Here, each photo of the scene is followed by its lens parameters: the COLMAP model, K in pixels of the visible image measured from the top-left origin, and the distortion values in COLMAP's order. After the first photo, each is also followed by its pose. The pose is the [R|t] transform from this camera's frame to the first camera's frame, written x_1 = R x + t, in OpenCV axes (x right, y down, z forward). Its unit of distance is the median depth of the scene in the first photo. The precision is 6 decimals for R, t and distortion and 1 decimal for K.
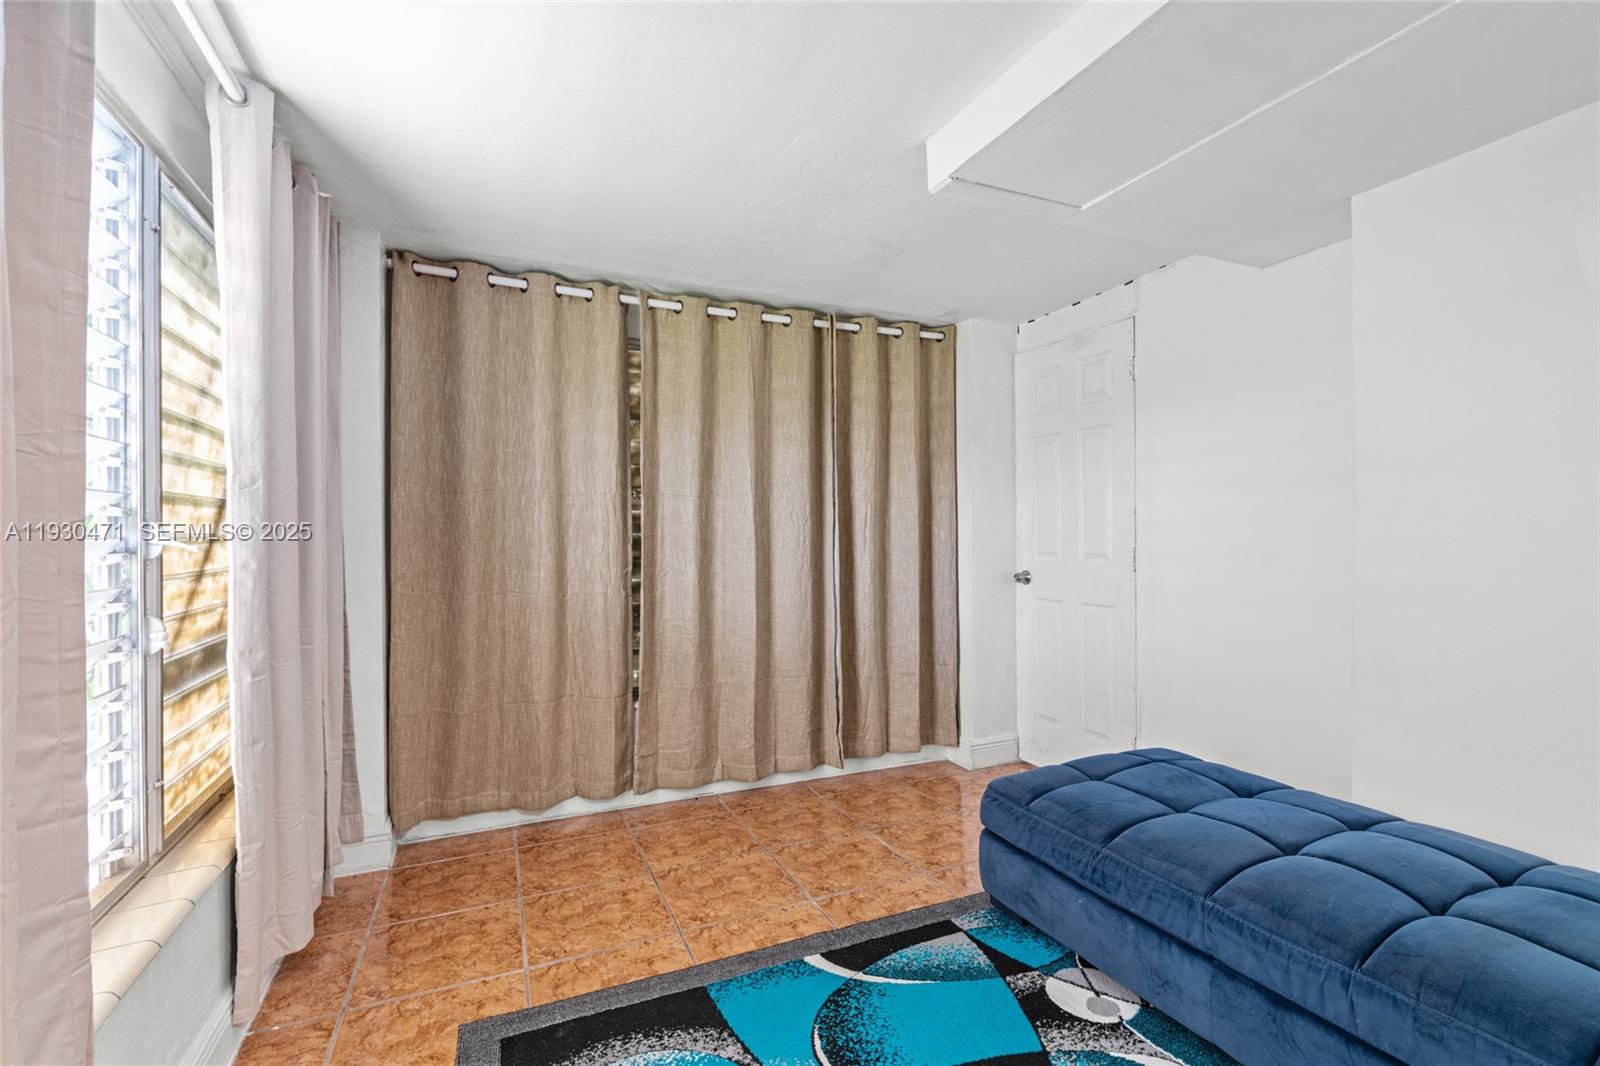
lens RADIAL K [[720.4, 0, 809.4], [0, 720.4, 550.2], [0, 0, 1]] dist [-0.002781, 0.000582]
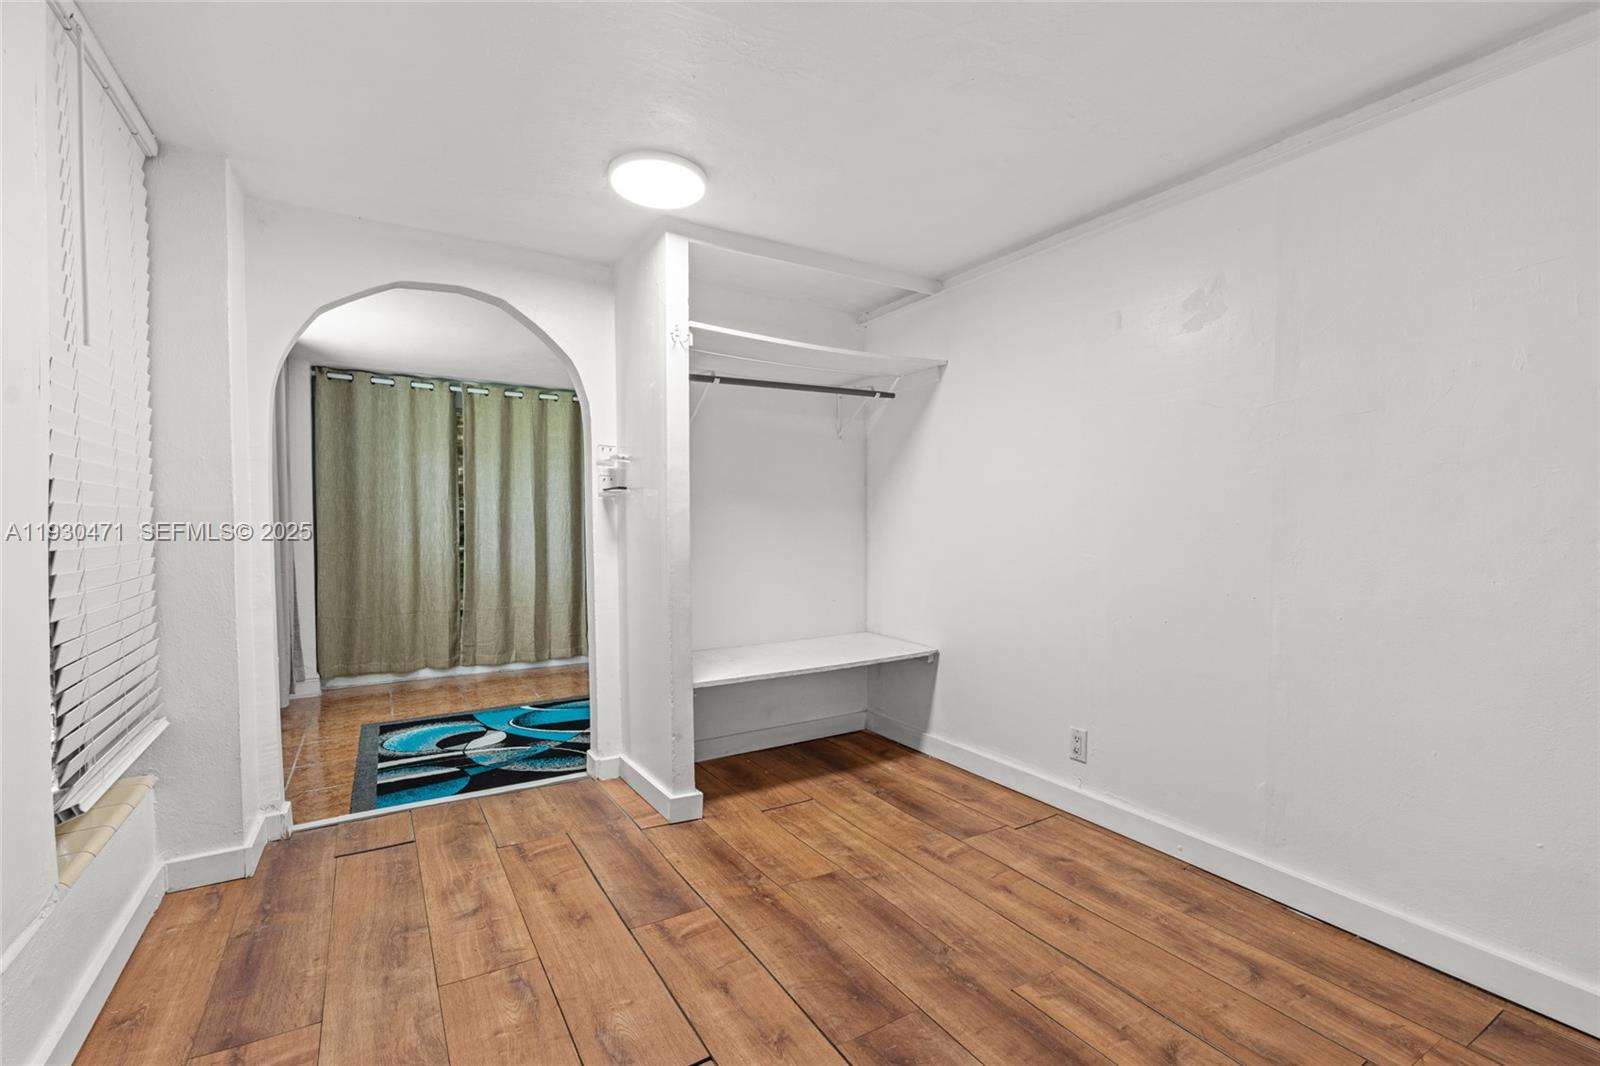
lens RADIAL K [[720.4, 0, 809.4], [0, 720.4, 550.2], [0, 0, 1]] dist [-0.002781, 0.000582]
pose [[0.992060, -0.001810, 0.125755, 0.402401], [-0.000560, 0.999823, 0.018805, 0.014808], [-0.125767, -0.018726, 0.991883, -0.904023]]
